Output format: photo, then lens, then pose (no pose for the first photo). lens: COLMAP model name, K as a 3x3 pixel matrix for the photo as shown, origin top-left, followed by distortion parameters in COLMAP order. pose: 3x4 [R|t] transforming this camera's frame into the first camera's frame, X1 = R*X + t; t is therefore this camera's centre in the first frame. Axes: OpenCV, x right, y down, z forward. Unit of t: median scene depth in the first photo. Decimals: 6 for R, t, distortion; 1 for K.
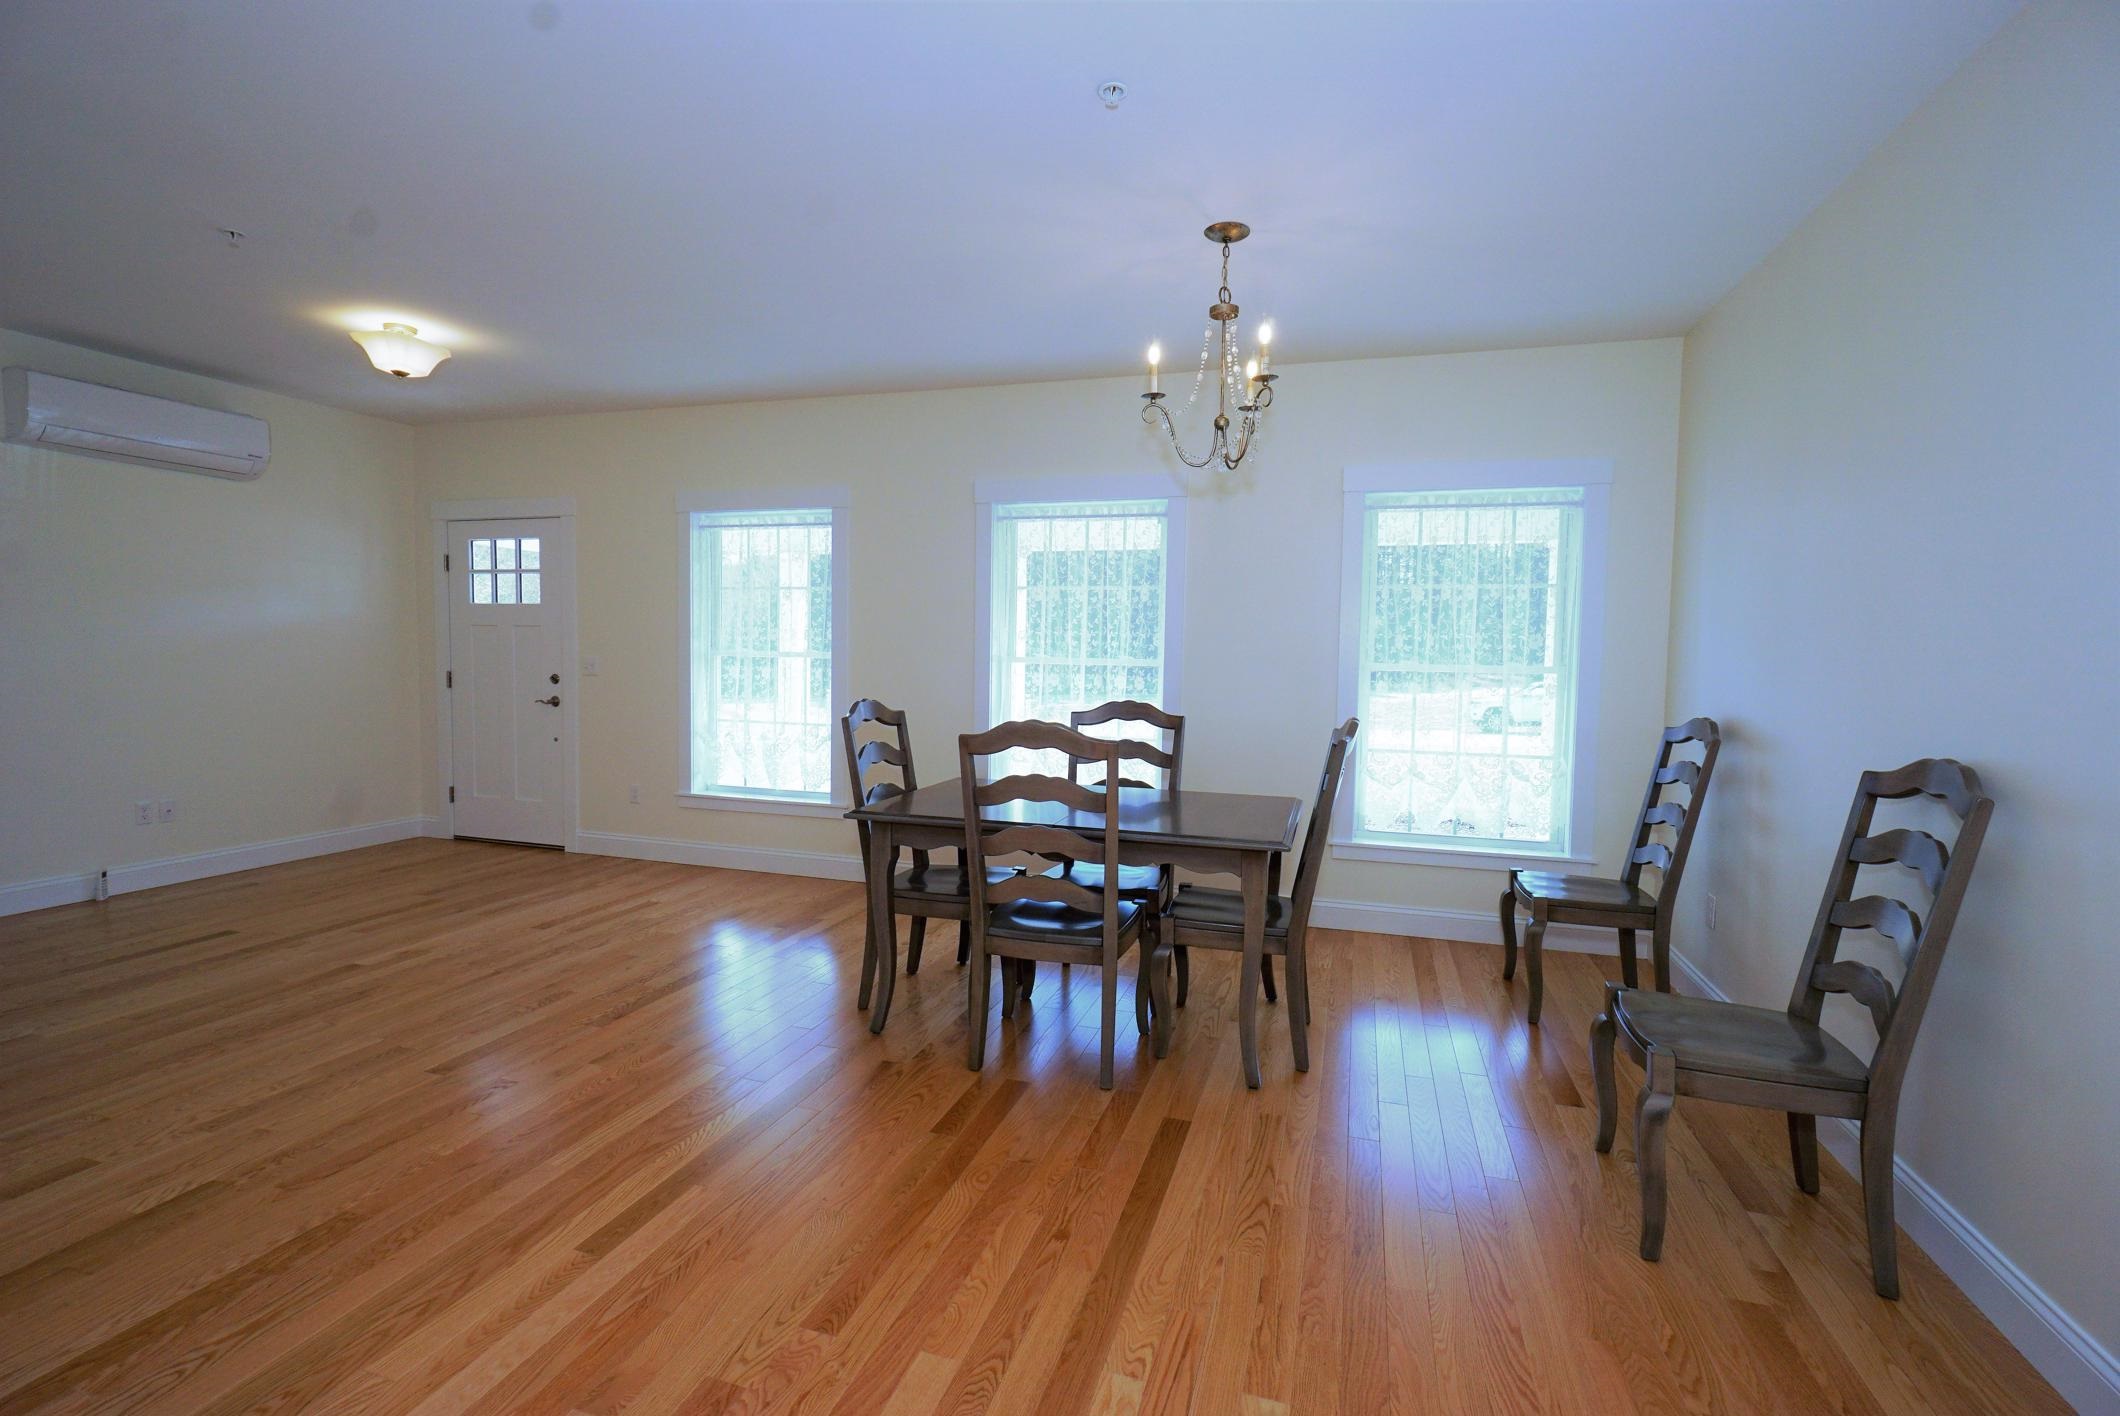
lens RADIAL K [[956.8, 0, 1015.2], [0, 956.8, 705.3], [0, 0, 1]] dist [-0.003805, -0.000068]
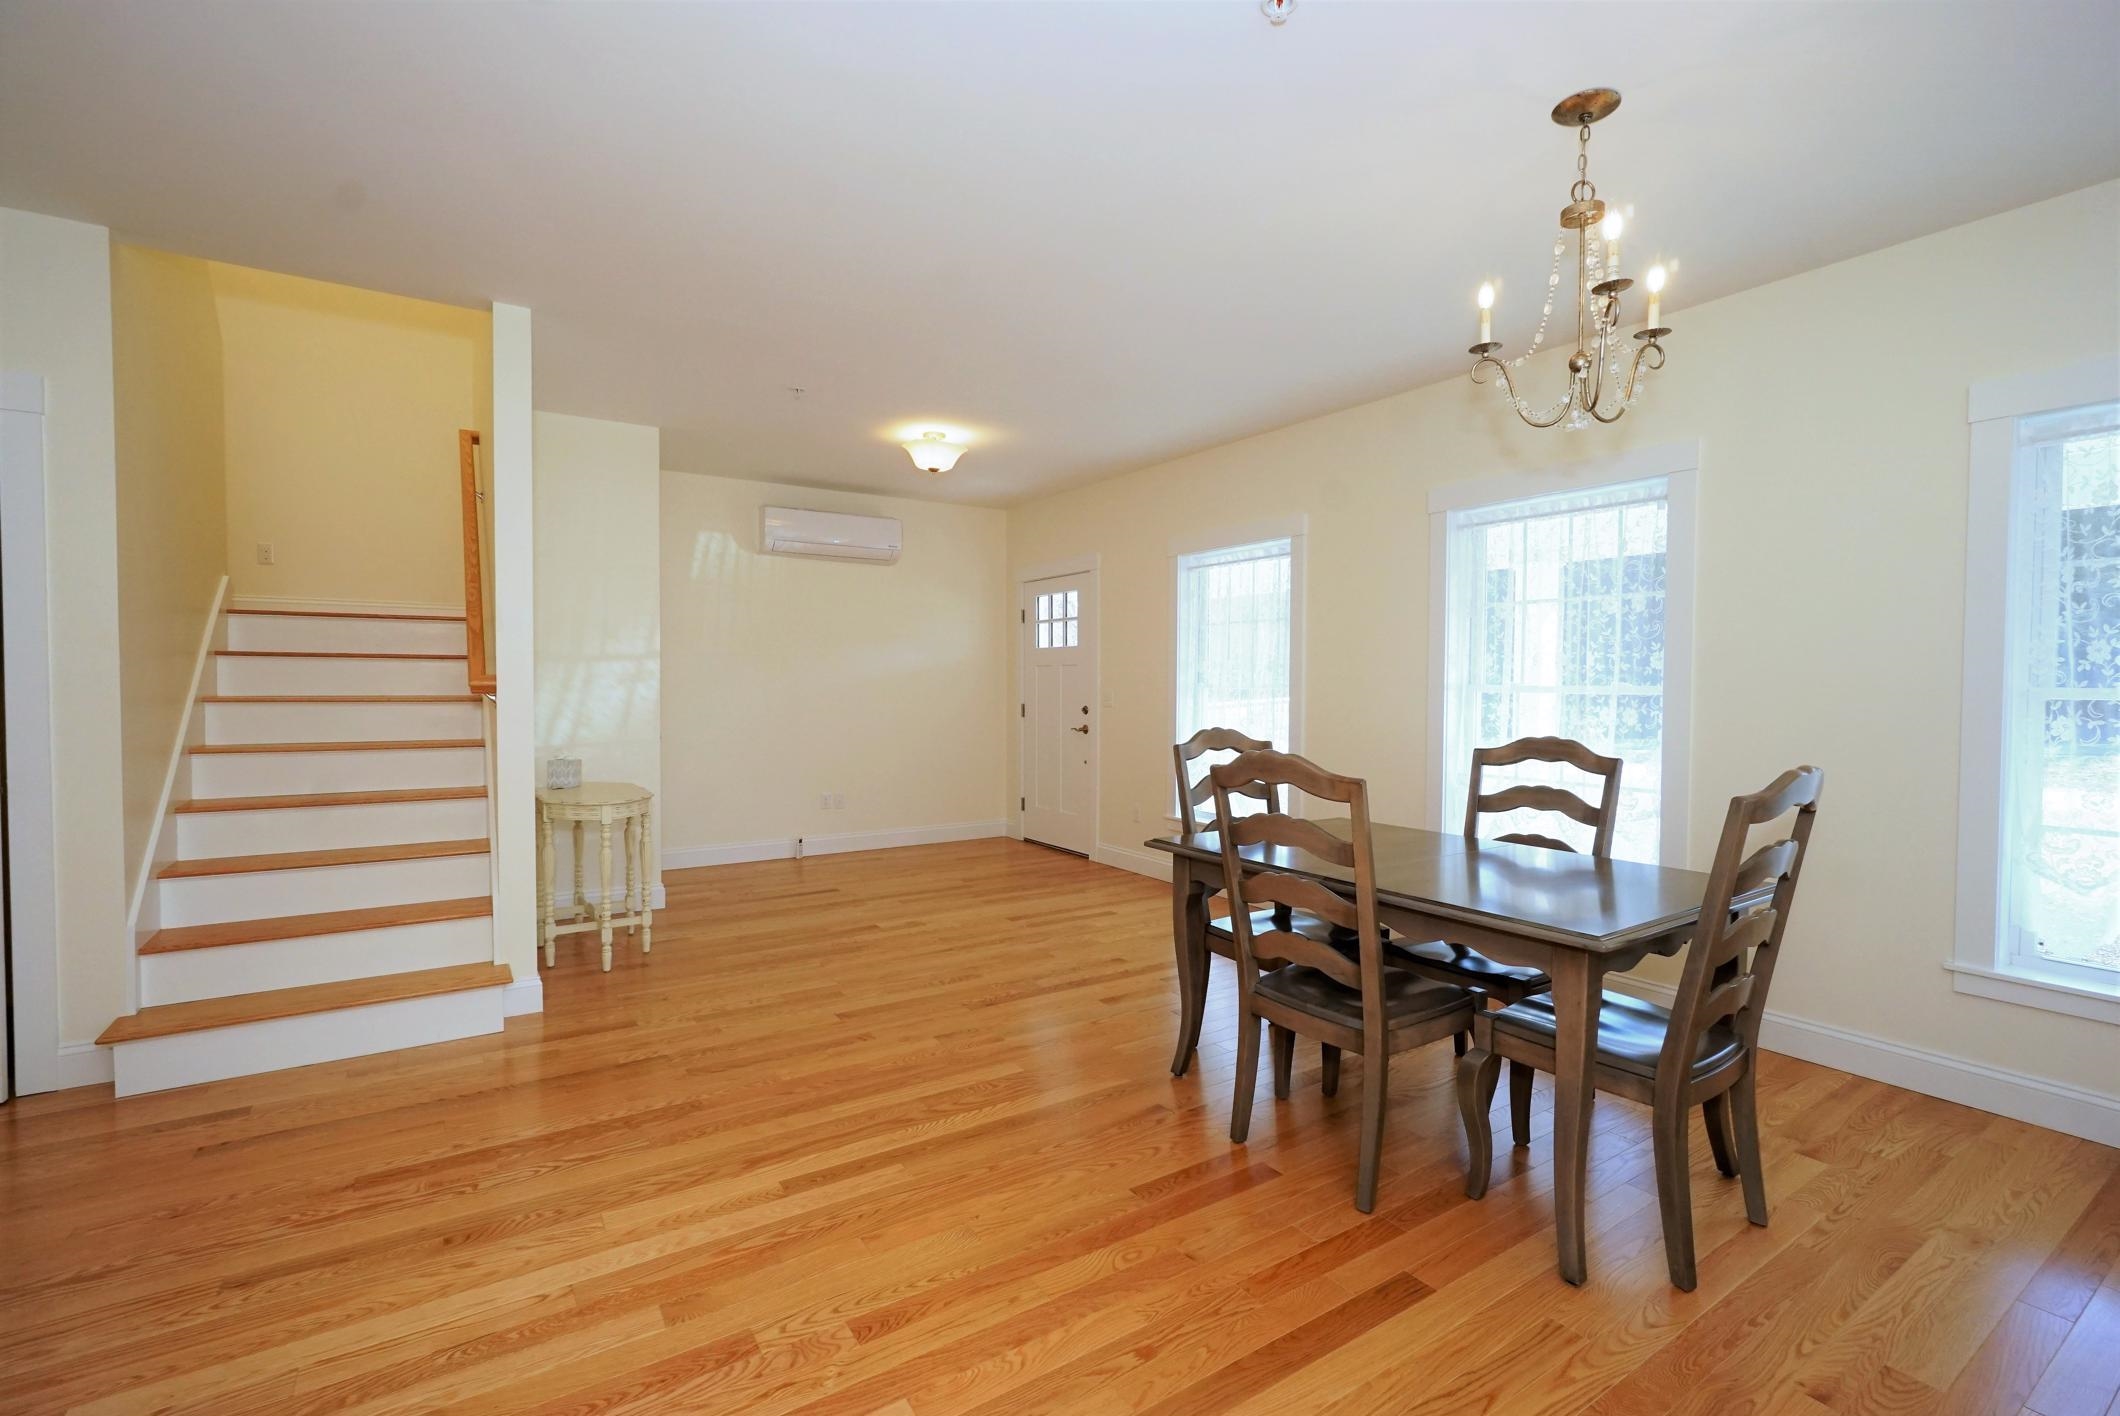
lens RADIAL K [[911.5, 0, 1060.0], [0, 911.5, 708.0], [0, 0, 1]] dist [-0.002572, 0.000034]
pose [[0.787600, 0.003516, -0.616177, 0.263160], [-0.026820, 0.999232, -0.028579, 0.003784], [0.615603, 0.039034, 0.787089, 0.159442]]
